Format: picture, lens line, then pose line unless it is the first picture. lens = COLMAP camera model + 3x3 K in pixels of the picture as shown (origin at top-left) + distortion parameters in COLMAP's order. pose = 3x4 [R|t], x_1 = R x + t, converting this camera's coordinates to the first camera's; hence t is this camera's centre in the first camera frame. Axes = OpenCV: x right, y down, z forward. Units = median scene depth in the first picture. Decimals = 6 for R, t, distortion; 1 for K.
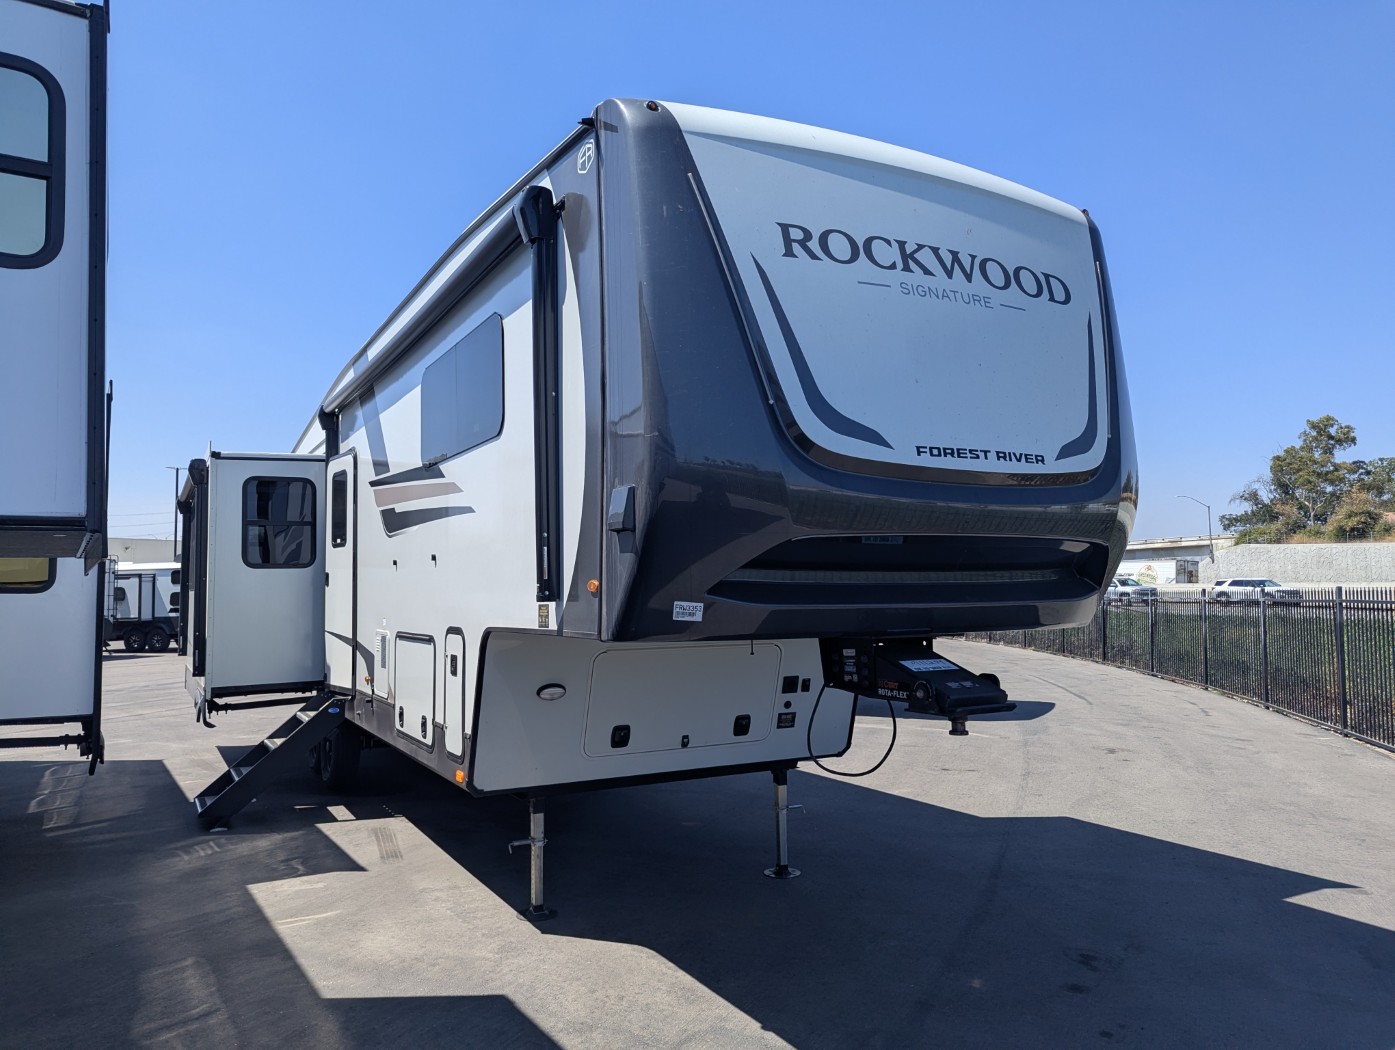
lens RADIAL K [[989.6, 0, 695.0], [0, 989.6, 525.2], [0, 0, 1]] dist [0.040851, -0.012521]
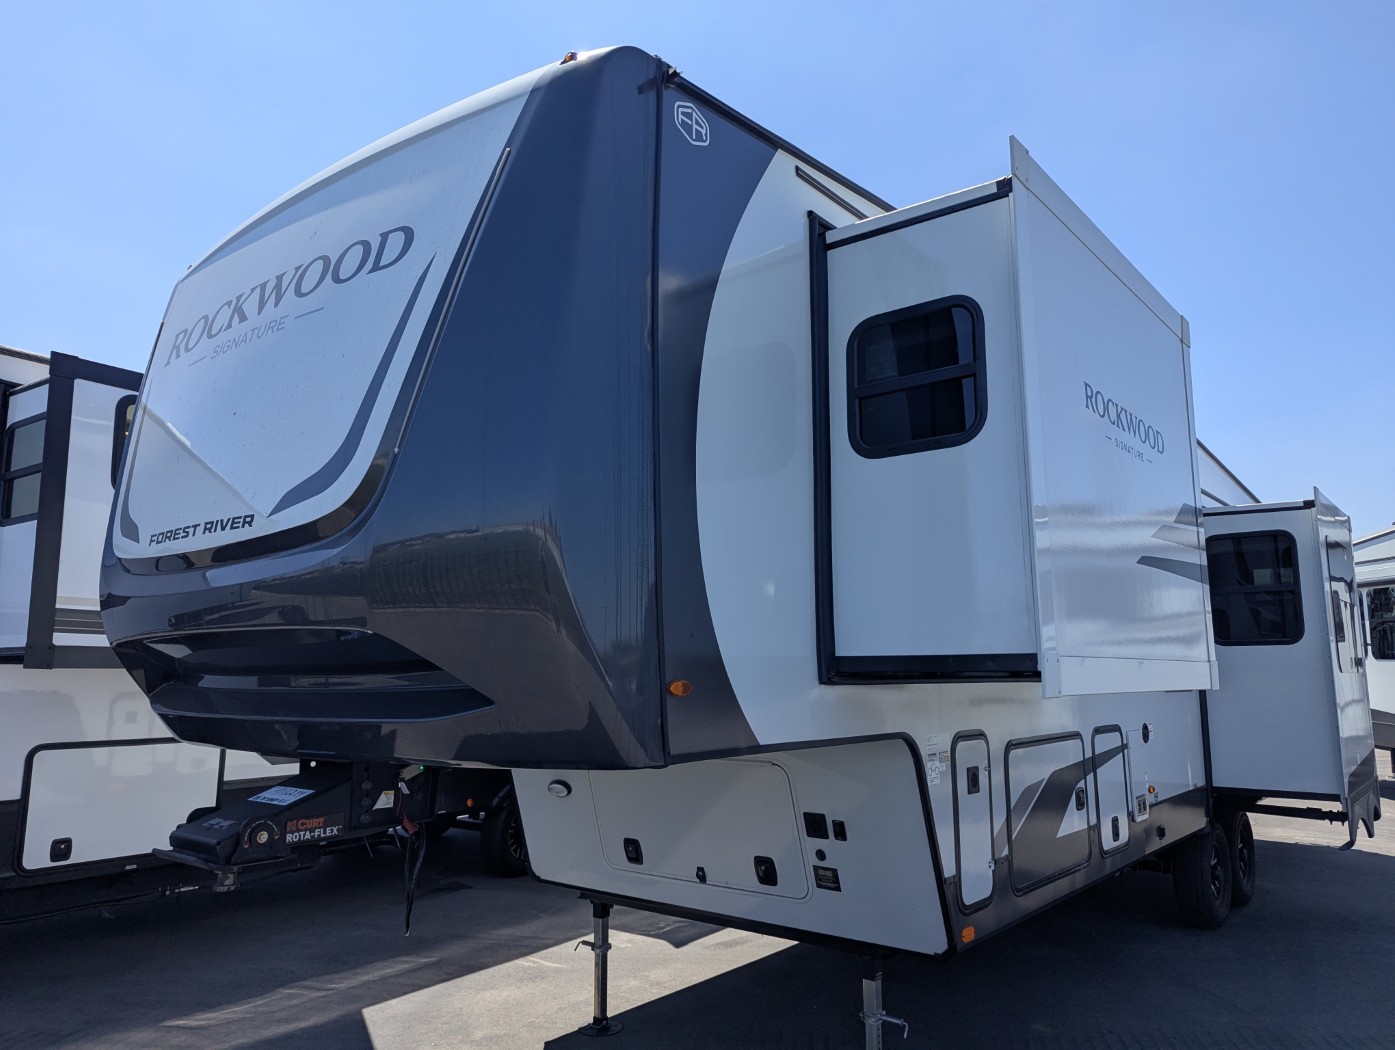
lens RADIAL K [[989.6, 0, 697.7], [0, 989.6, 527.5], [0, 0, 1]] dist [0.040851, -0.012521]
pose [[0.368973, -0.125724, -0.920898, 1.131587], [0.062381, 0.991925, -0.110426, 0.039237], [0.927344, -0.016702, 0.373837, 1.027717]]
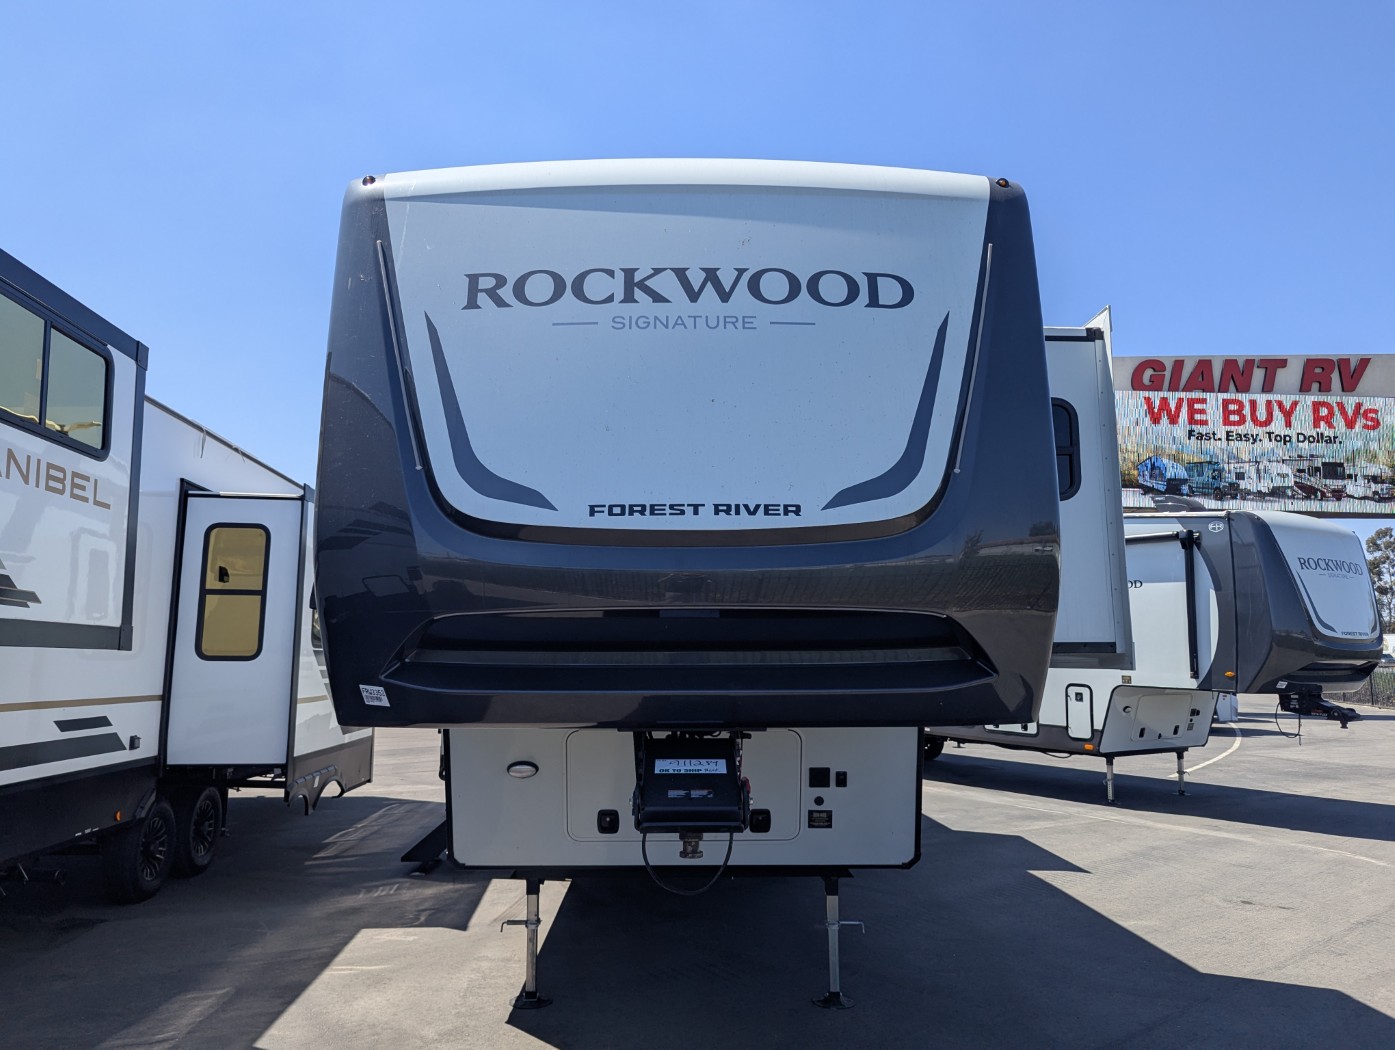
lens RADIAL K [[989.6, 0, 695.5], [0, 989.6, 527.8], [0, 0, 1]] dist [0.040851, -0.012521]
pose [[0.882826, -0.051729, -0.466842, 0.641927], [0.023344, 0.997521, -0.066386, -0.001722], [0.469119, 0.047709, 0.881845, 0.271430]]
